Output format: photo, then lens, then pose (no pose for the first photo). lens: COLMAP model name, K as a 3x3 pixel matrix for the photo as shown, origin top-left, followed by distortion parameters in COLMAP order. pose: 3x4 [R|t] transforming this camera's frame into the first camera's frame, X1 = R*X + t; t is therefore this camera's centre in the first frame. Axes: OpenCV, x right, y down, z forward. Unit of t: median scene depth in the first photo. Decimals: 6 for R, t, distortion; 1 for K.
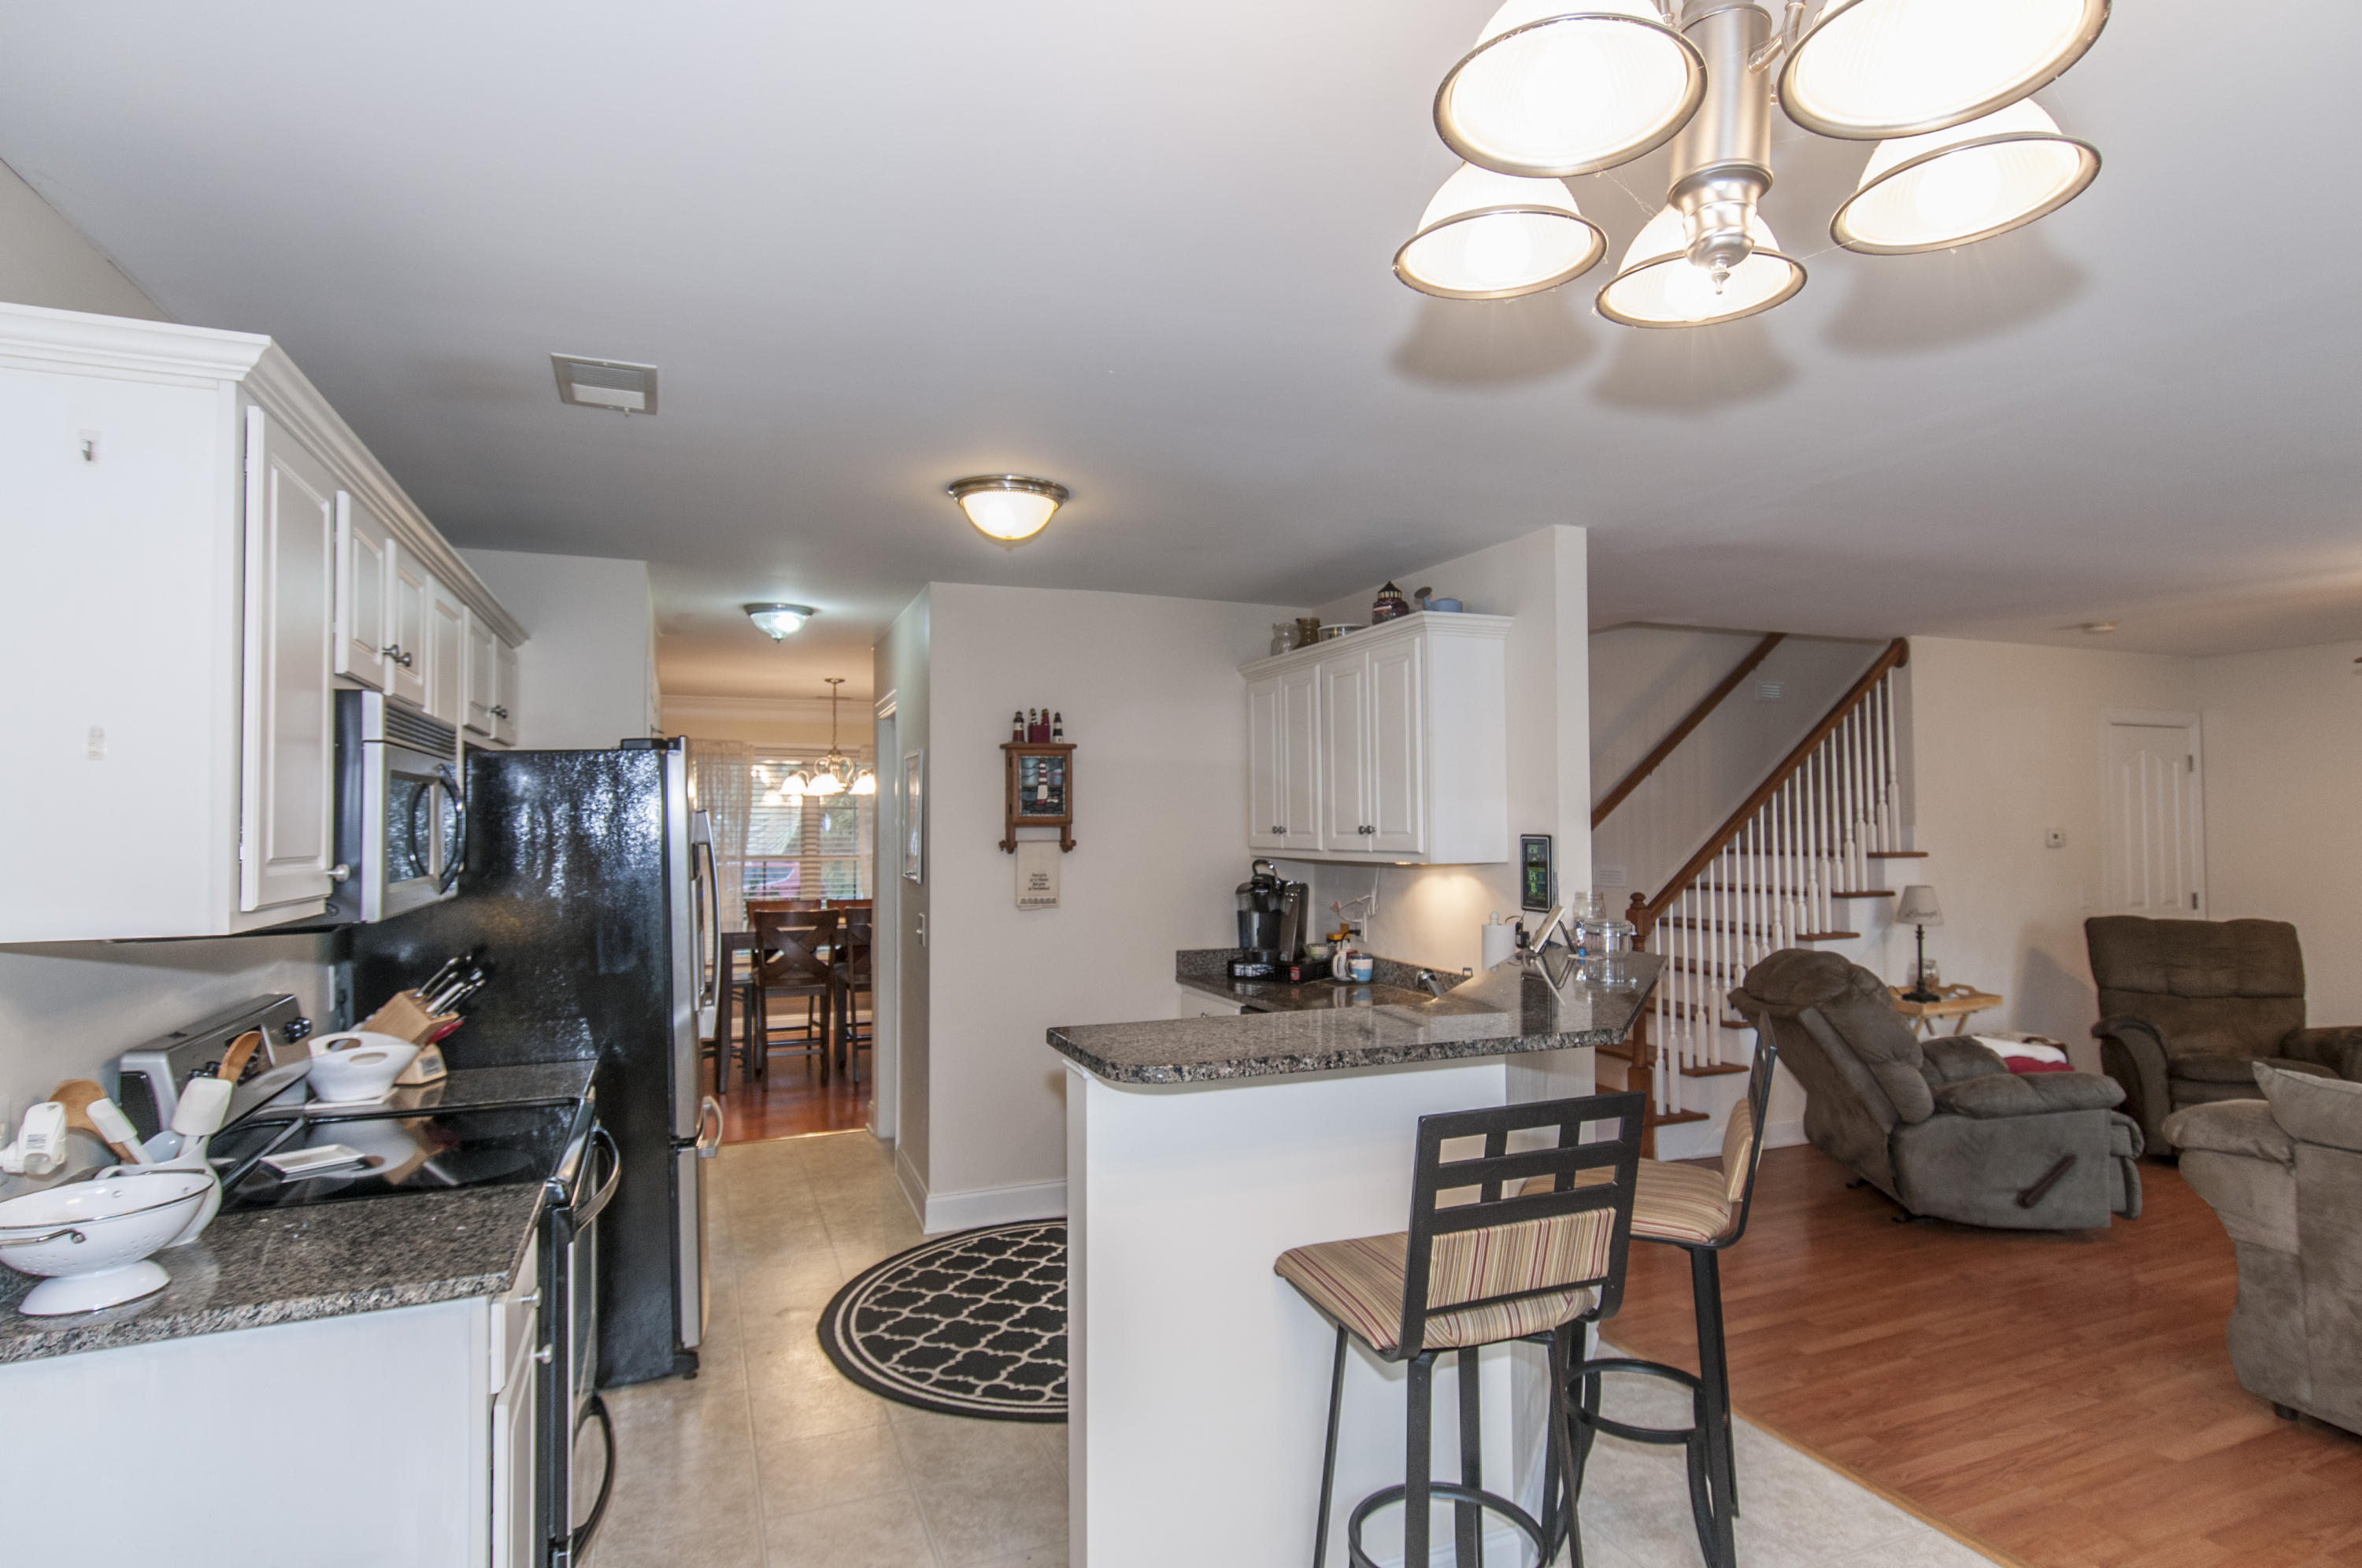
lens RADIAL K [[1229.1, 0, 1210.6], [0, 1229.1, 788.7], [0, 0, 1]] dist [0.002616, -0.000804]
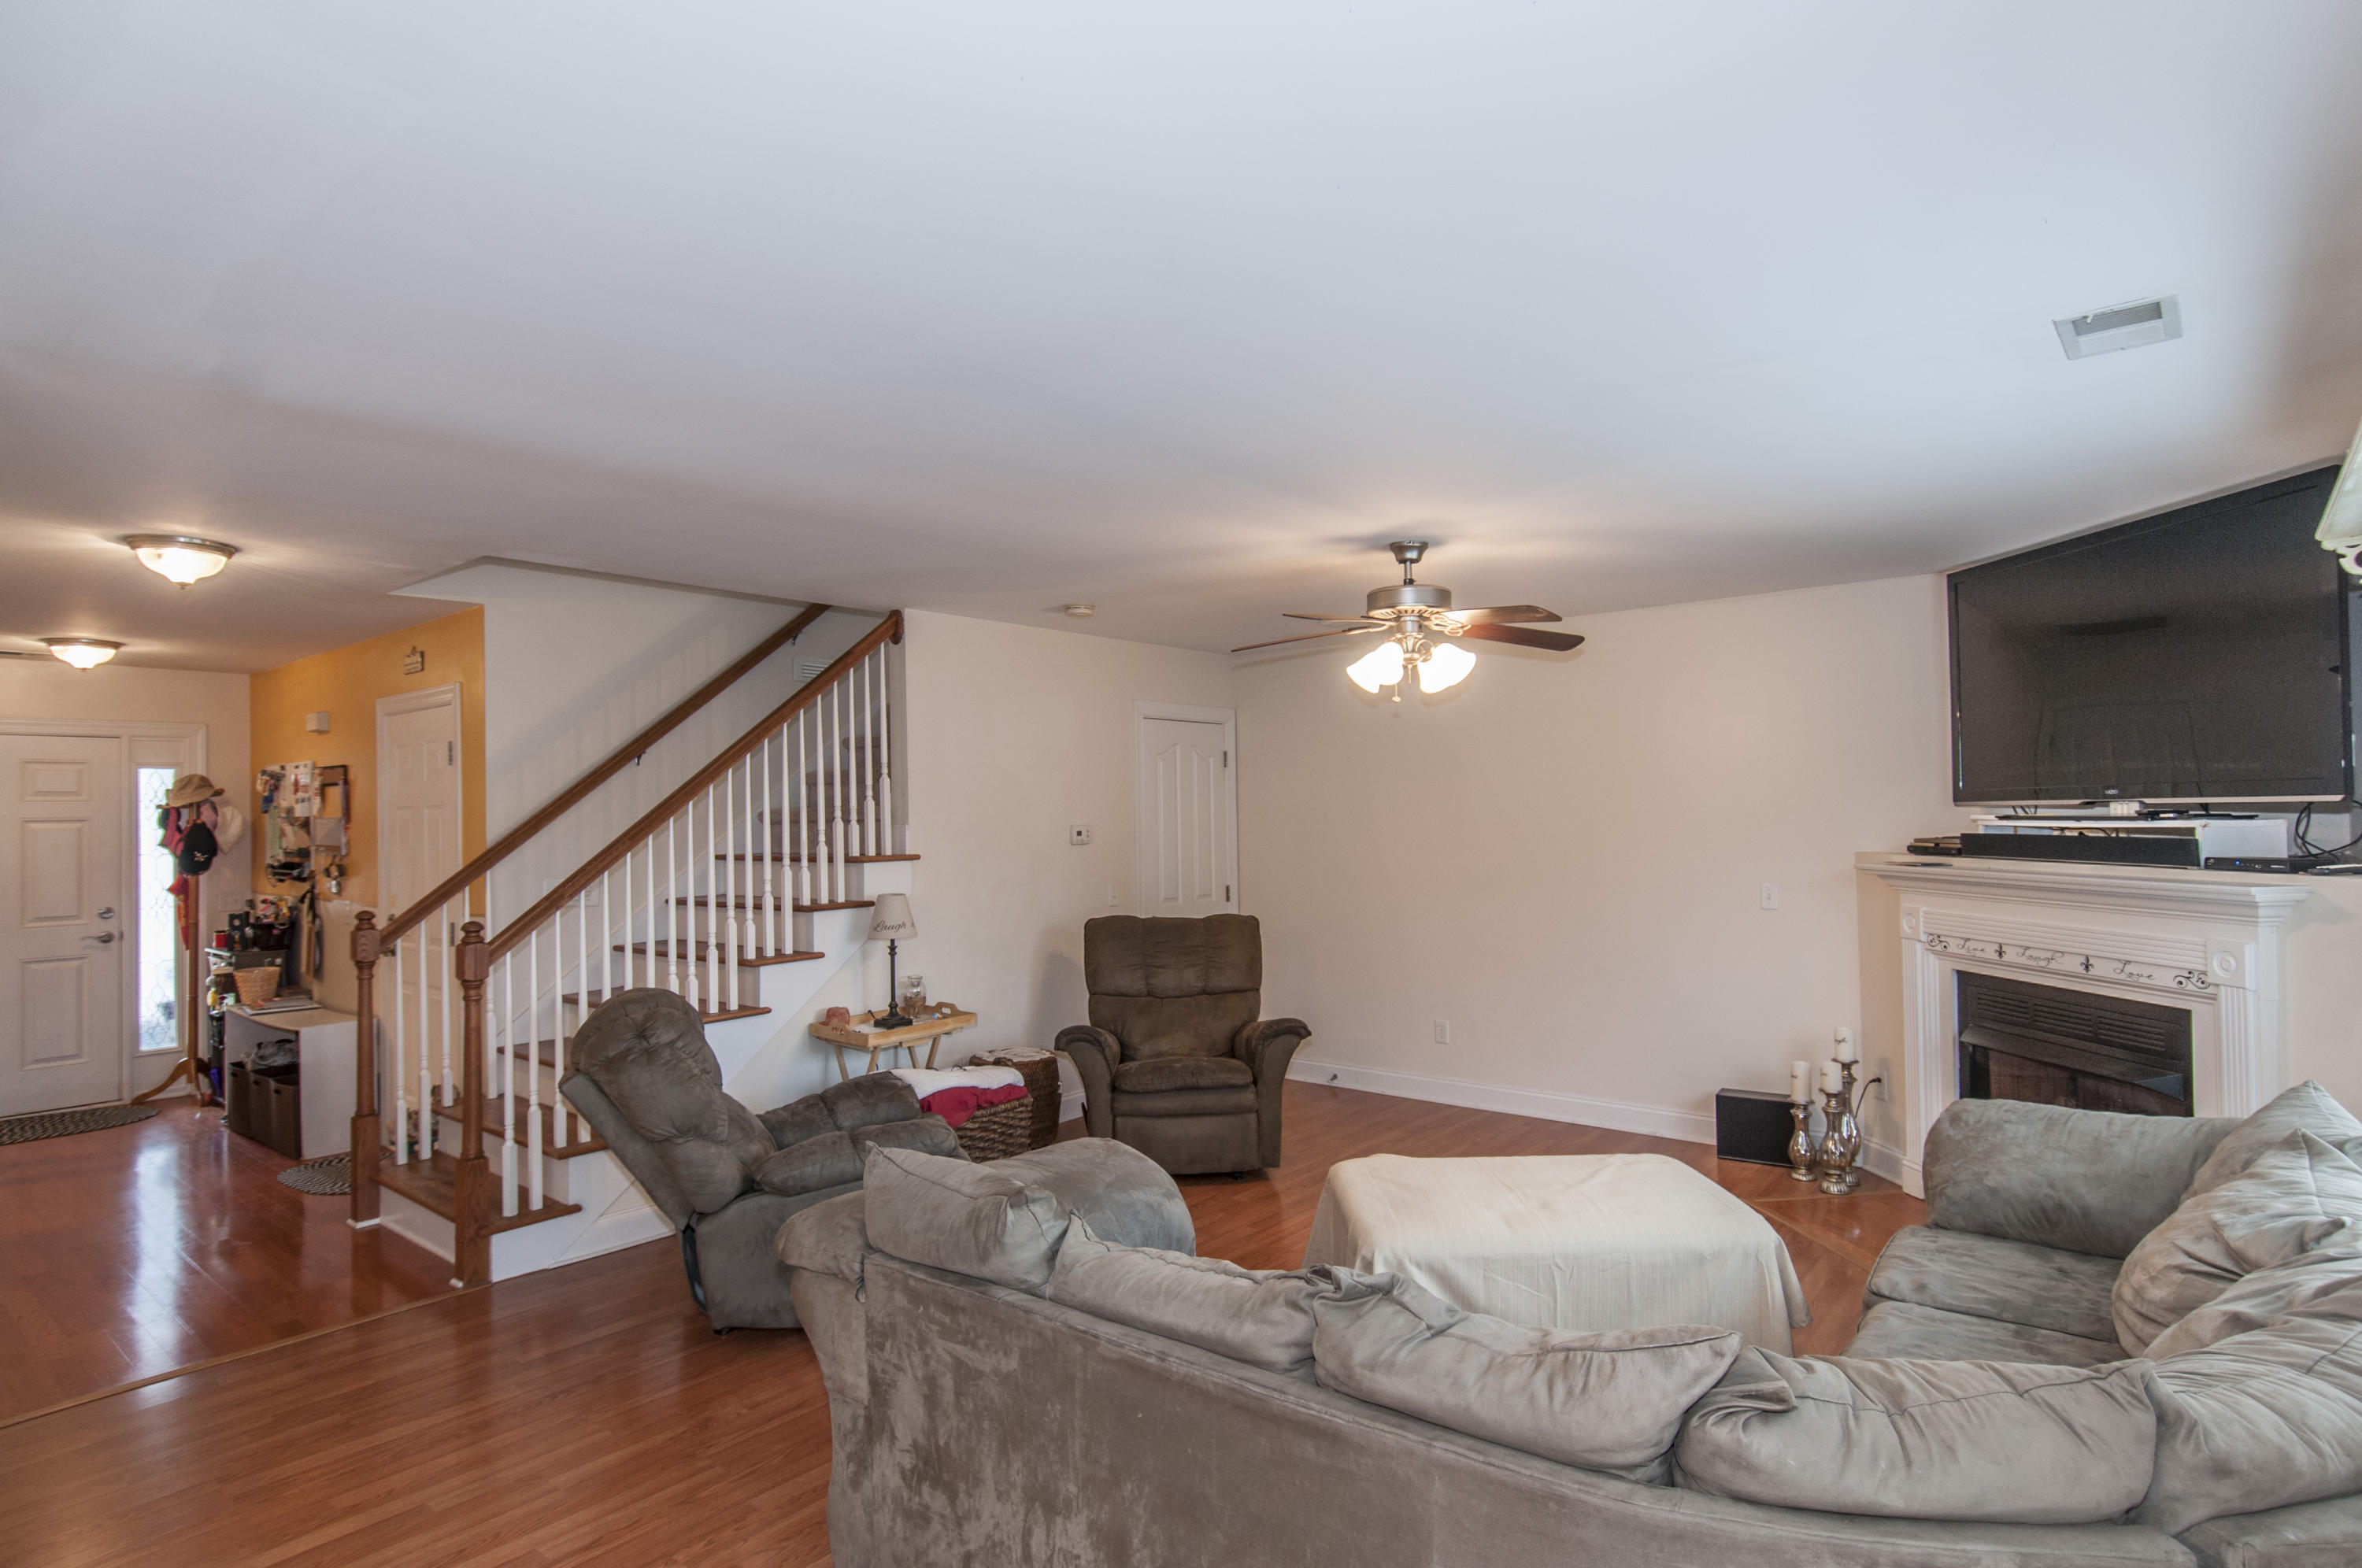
lens RADIAL K [[1245.3, 0, 1190.4], [0, 1245.3, 792.0], [0, 0, 1]] dist [0.000143, -0.000726]
pose [[0.882143, -0.000632, 0.470982, 0.340755], [-0.001880, 0.999986, 0.004863, 0.002071], [-0.470979, -0.005175, 0.882129, 0.121185]]
